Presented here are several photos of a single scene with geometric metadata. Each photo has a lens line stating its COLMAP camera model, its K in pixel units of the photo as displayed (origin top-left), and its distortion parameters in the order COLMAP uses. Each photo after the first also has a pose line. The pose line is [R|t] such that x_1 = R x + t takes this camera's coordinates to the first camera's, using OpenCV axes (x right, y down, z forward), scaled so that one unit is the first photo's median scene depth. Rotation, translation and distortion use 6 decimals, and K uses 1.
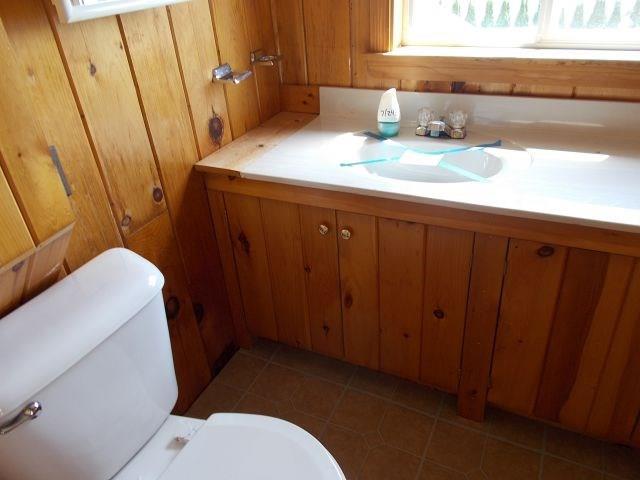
lens RADIAL K [[498.7, 0, 320.9], [0, 498.7, 240.3], [0, 0, 1]] dist [0.003615, 0.001965]
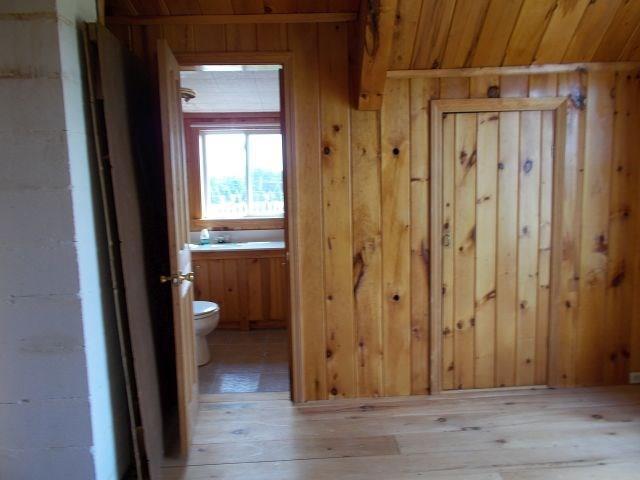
lens RADIAL K [[498.7, 0, 320.5], [0, 498.7, 238.4], [0, 0, 1]] dist [0.003615, 0.001965]
pose [[0.887822, -0.020388, 0.459735, -0.635379], [0.201367, 0.915510, -0.348271, 0.958002], [-0.413791, 0.401778, 0.816916, -1.768558]]
